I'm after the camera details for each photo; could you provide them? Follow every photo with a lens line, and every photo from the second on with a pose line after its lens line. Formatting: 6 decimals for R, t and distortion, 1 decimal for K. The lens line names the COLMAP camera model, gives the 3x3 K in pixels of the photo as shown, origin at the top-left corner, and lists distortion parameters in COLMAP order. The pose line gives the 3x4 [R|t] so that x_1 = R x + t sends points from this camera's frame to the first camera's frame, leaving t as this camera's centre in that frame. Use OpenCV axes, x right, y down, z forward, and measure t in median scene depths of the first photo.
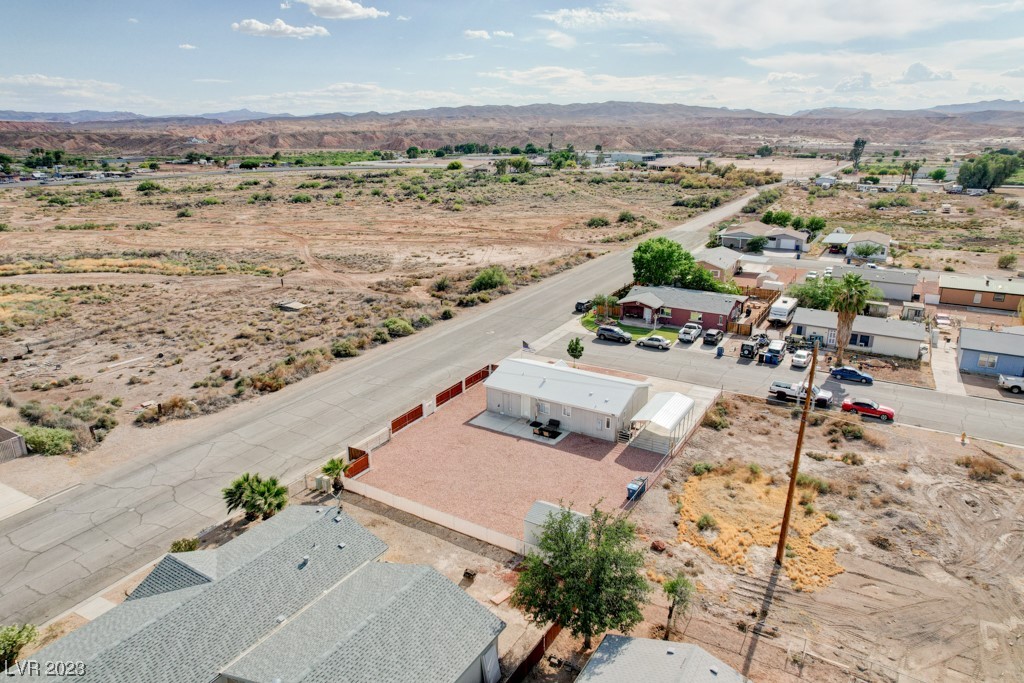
lens RADIAL K [[652.5, 0, 512.0], [0, 652.5, 343.7], [0, 0, 1]] dist [-0.075969, 0.069326]
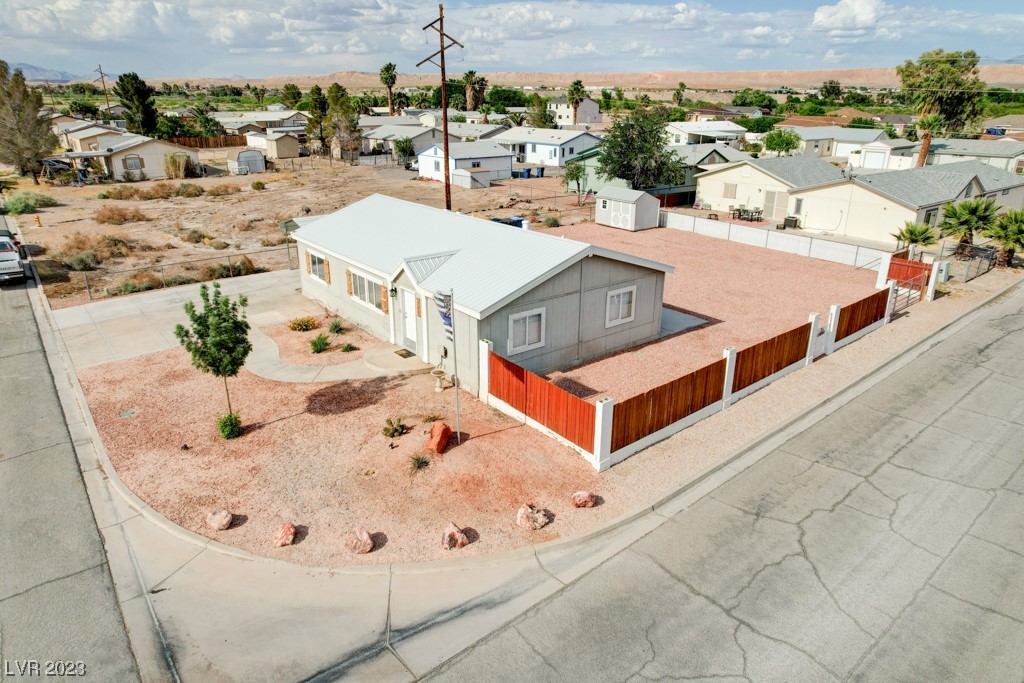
lens RADIAL K [[652.5, 0, 512.0], [0, 652.5, 343.7], [0, 0, 1]] dist [-0.075969, 0.069326]
pose [[-0.941568, -0.122460, 0.313773, -0.065411], [0.100833, 0.786361, 0.609483, -0.111440], [-0.321376, 0.605508, -0.728064, 1.094369]]
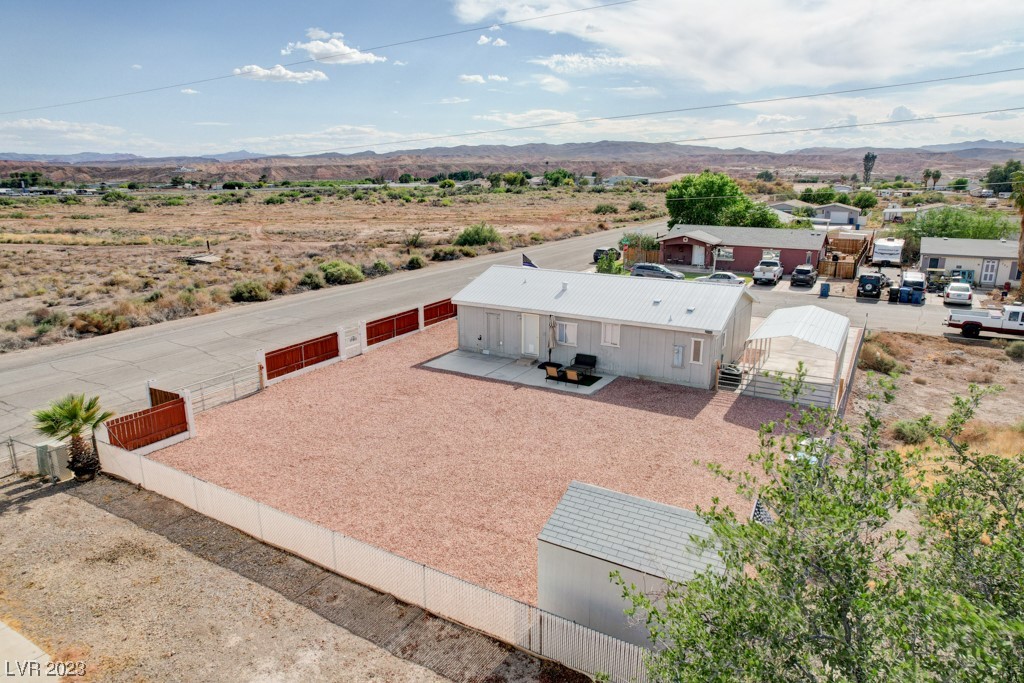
lens RADIAL K [[652.5, 0, 512.0], [0, 652.5, 343.7], [0, 0, 1]] dist [-0.075969, 0.069326]
pose [[0.999970, -0.003584, 0.006853, 0.002077], [0.003978, 0.998283, -0.058445, 0.108752], [-0.006631, 0.058470, 0.998267, 0.378810]]
